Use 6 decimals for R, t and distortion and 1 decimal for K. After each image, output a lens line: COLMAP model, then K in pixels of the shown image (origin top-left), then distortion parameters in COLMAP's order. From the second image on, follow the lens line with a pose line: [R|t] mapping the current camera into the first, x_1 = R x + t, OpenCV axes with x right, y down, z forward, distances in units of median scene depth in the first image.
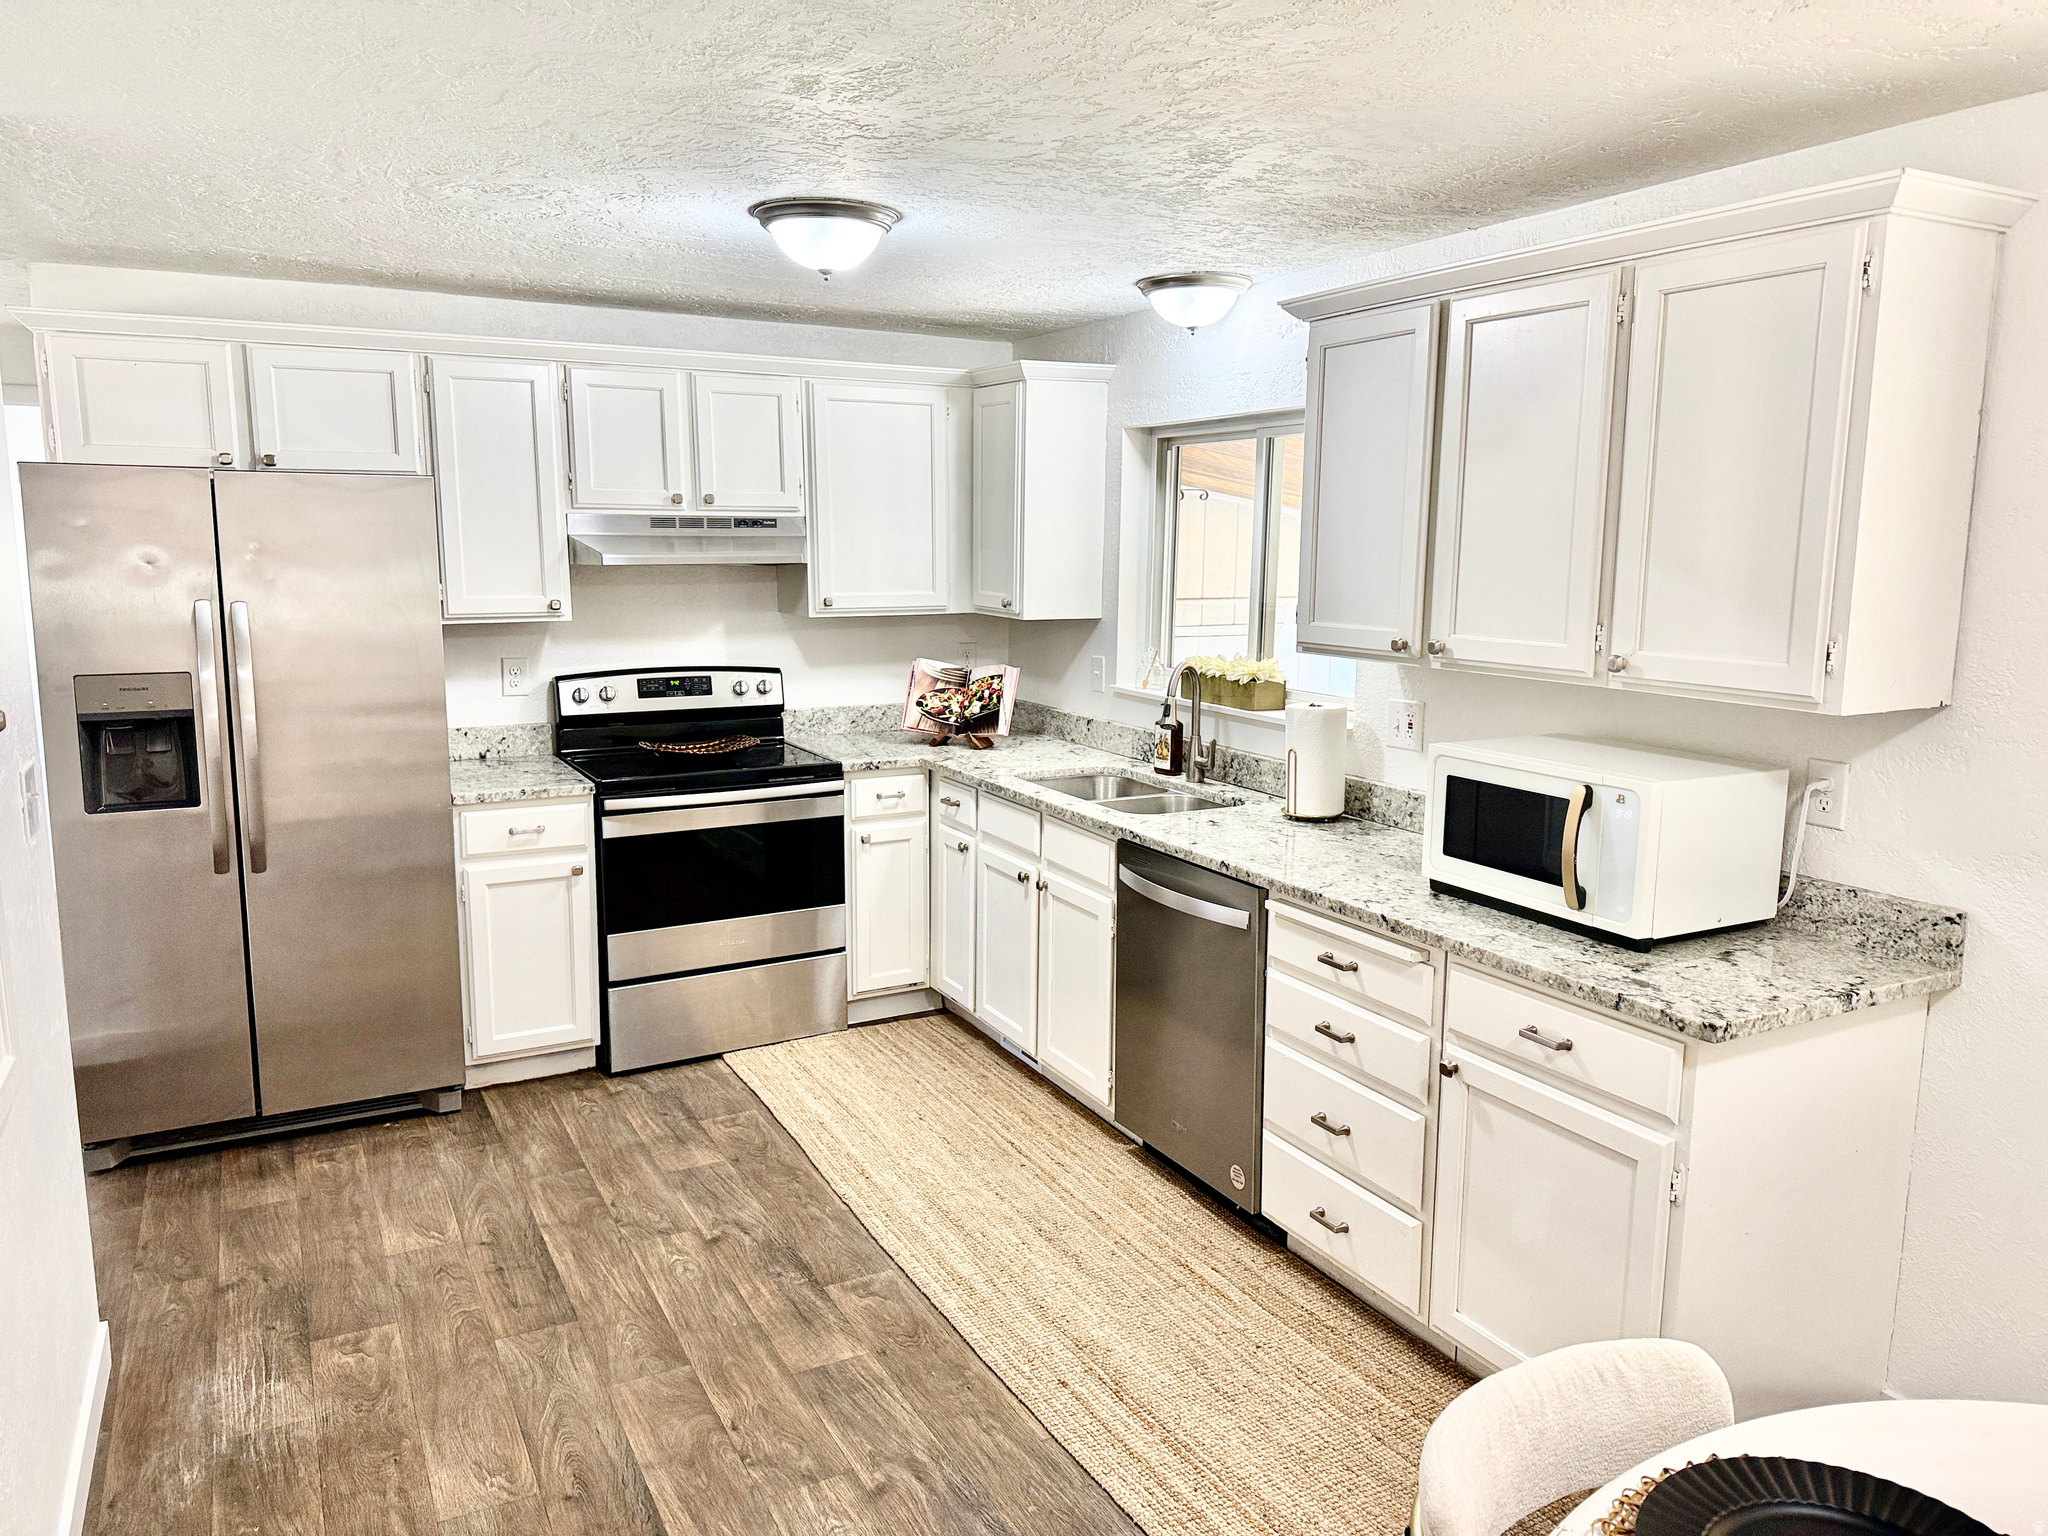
lens RADIAL K [[1432.8, 0, 1024.0], [0, 1432.8, 768.0], [0, 0, 1]] dist [0.138243, -0.225319]
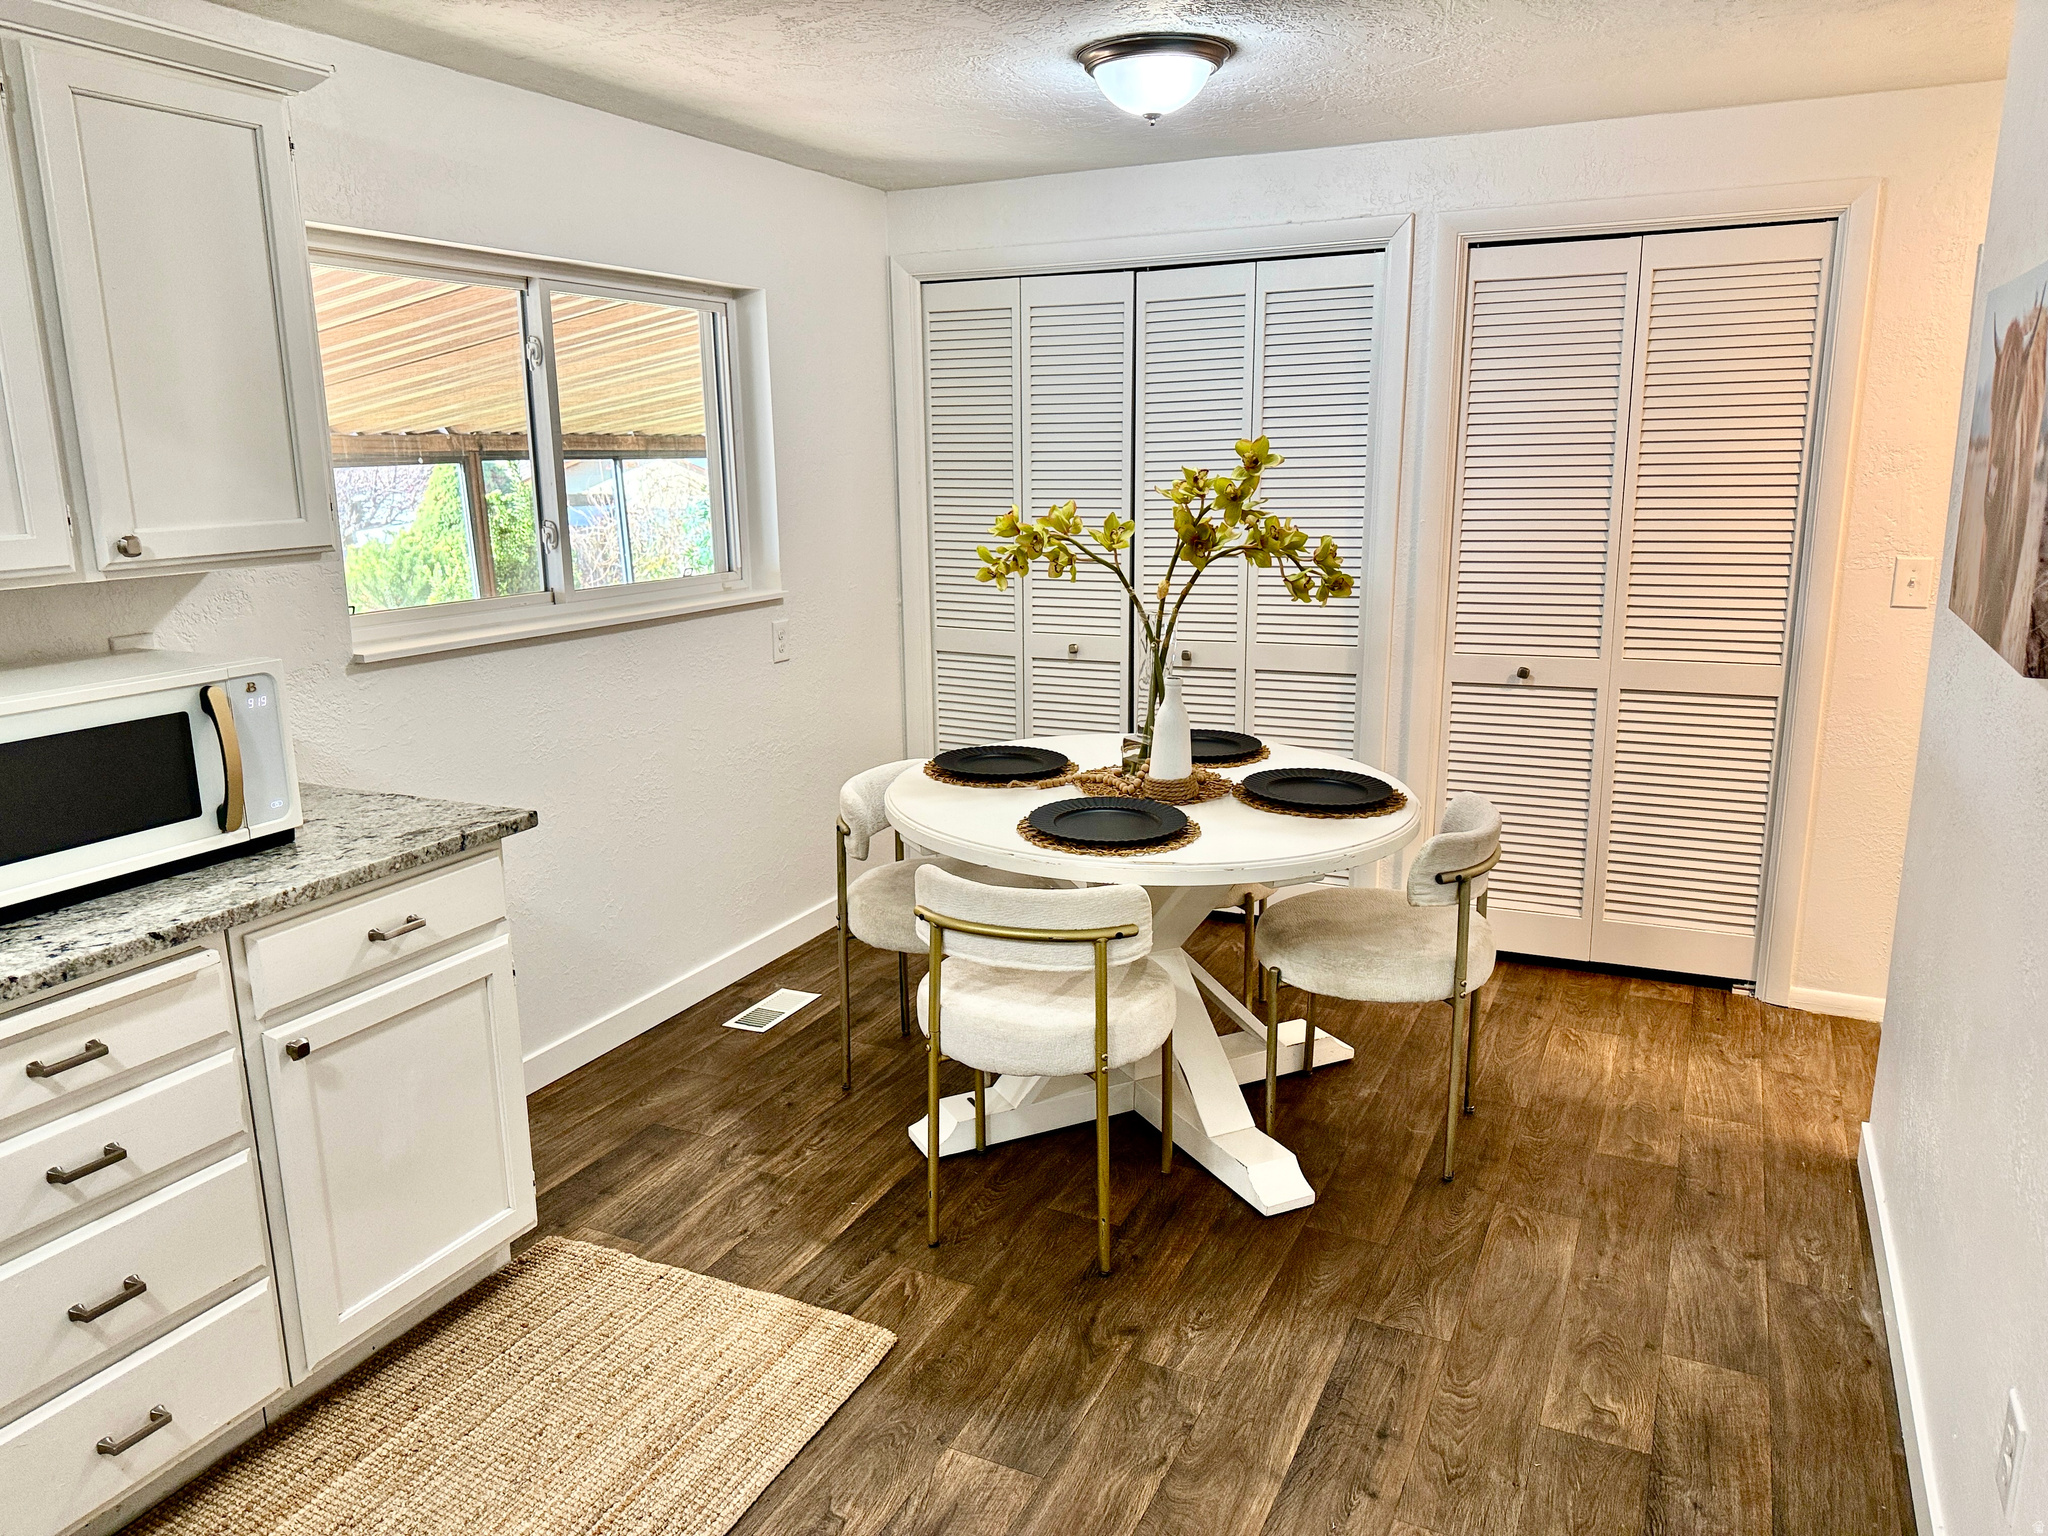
lens RADIAL K [[1532.0, 0, 1024.0], [0, 1532.0, 768.0], [0, 0, 1]] dist [-0.096737, 0.002119]
pose [[-0.614812, -0.162919, 0.771663, -0.596000], [0.125881, 0.945617, 0.299939, -0.146353], [-0.778563, 0.281543, -0.560868, 1.149573]]
